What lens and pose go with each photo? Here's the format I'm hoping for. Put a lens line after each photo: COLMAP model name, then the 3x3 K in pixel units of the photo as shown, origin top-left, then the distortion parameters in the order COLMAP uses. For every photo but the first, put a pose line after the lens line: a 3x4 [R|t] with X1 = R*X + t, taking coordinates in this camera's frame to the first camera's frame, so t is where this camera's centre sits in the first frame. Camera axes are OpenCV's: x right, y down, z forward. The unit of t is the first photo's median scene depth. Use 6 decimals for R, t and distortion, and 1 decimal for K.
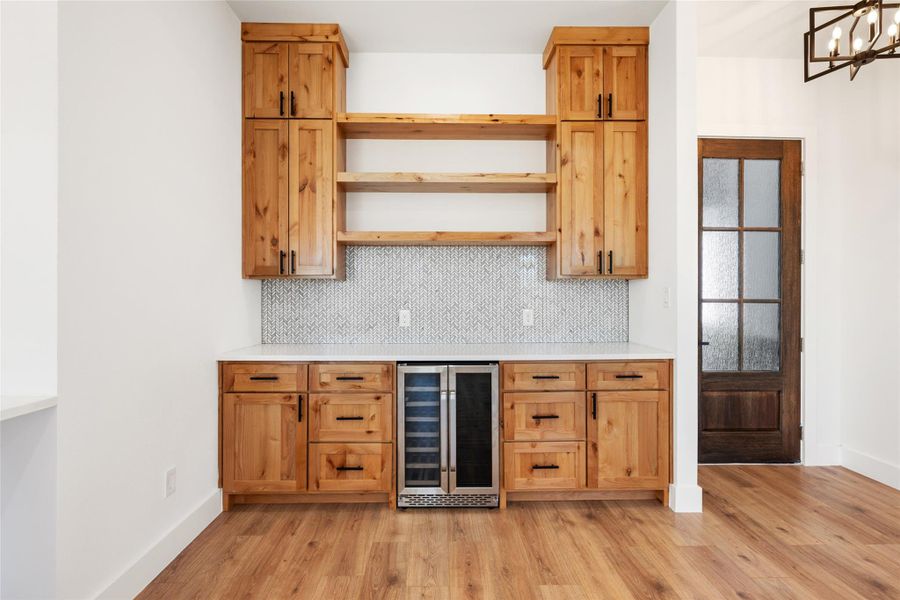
lens RADIAL K [[425.9, 0, 446.1], [0, 425.9, 299.2], [0, 0, 1]] dist [-0.001080, -0.000363]
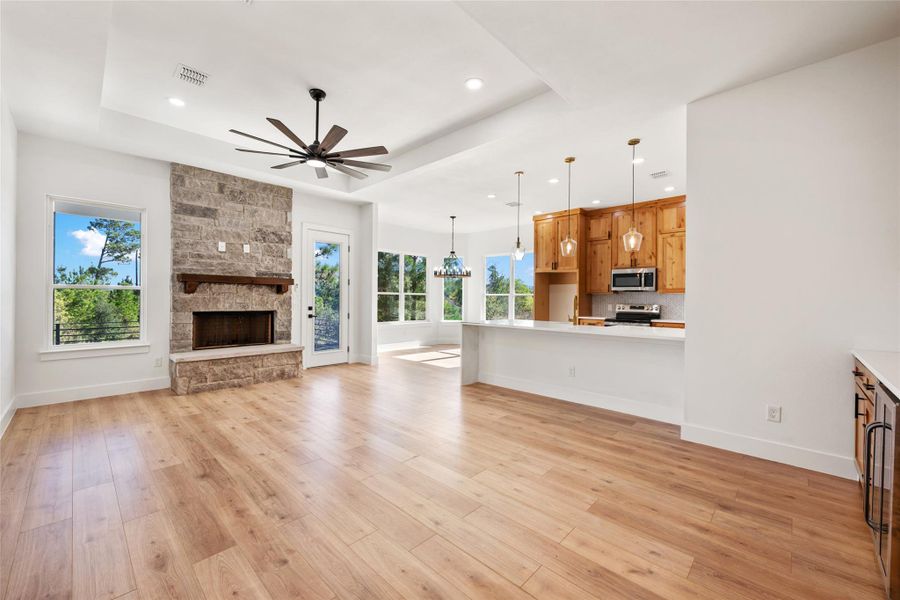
lens RADIAL K [[358.7, 0, 449.4], [0, 358.7, 298.0], [0, 0, 1]] dist [-0.002816, 0.000831]
pose [[-0.711779, -0.006796, -0.702370, 0.854867], [-0.008761, 0.999961, -0.000797, -0.004823], [0.702348, 0.005586, -0.711811, 0.769083]]
